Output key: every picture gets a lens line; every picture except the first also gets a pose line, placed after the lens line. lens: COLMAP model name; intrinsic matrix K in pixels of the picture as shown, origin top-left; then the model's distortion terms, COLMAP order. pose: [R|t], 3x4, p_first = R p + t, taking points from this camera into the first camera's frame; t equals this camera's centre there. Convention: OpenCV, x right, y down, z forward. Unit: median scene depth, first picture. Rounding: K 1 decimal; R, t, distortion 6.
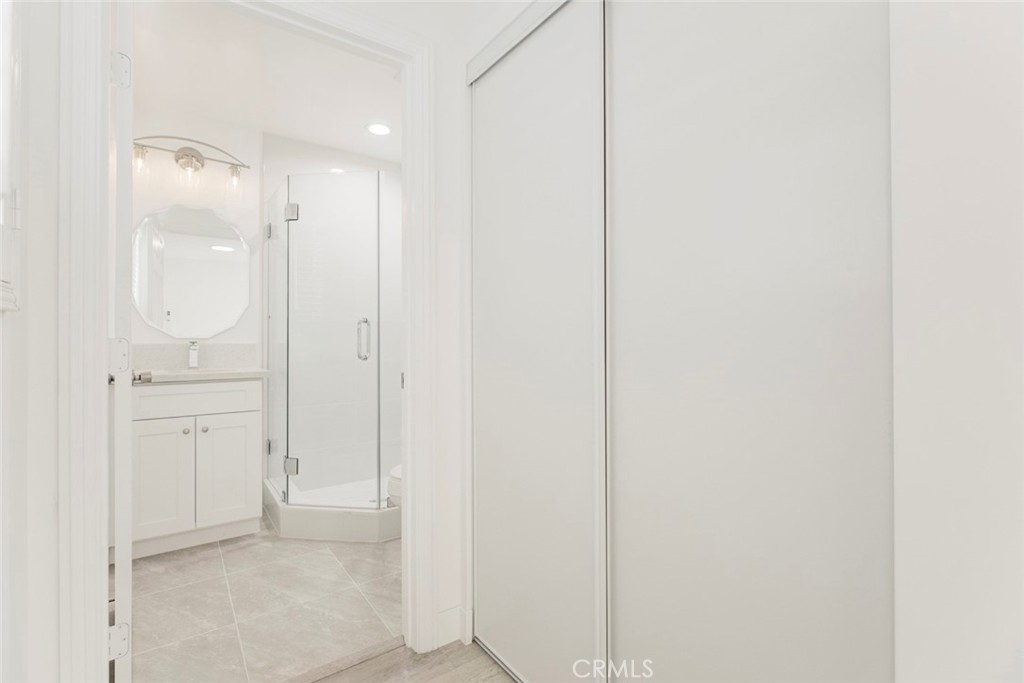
lens RADIAL K [[470.6, 0, 509.5], [0, 470.6, 337.1], [0, 0, 1]] dist [-0.008334, 0.000841]
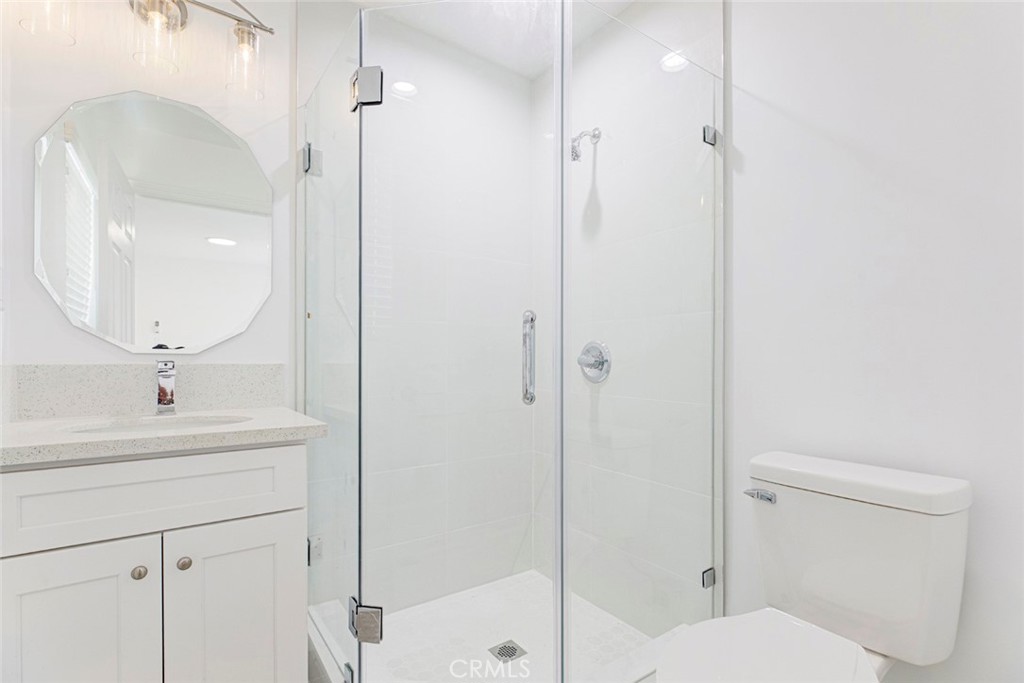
lens RADIAL K [[474.7, 0, 512.2], [0, 474.7, 361.1], [0, 0, 1]] dist [-0.011121, -0.000003]
pose [[0.999995, 0.003033, 0.000875, -0.289217], [-0.003046, 0.999887, 0.014743, 0.001409], [-0.000830, -0.014746, 0.999891, 0.472534]]
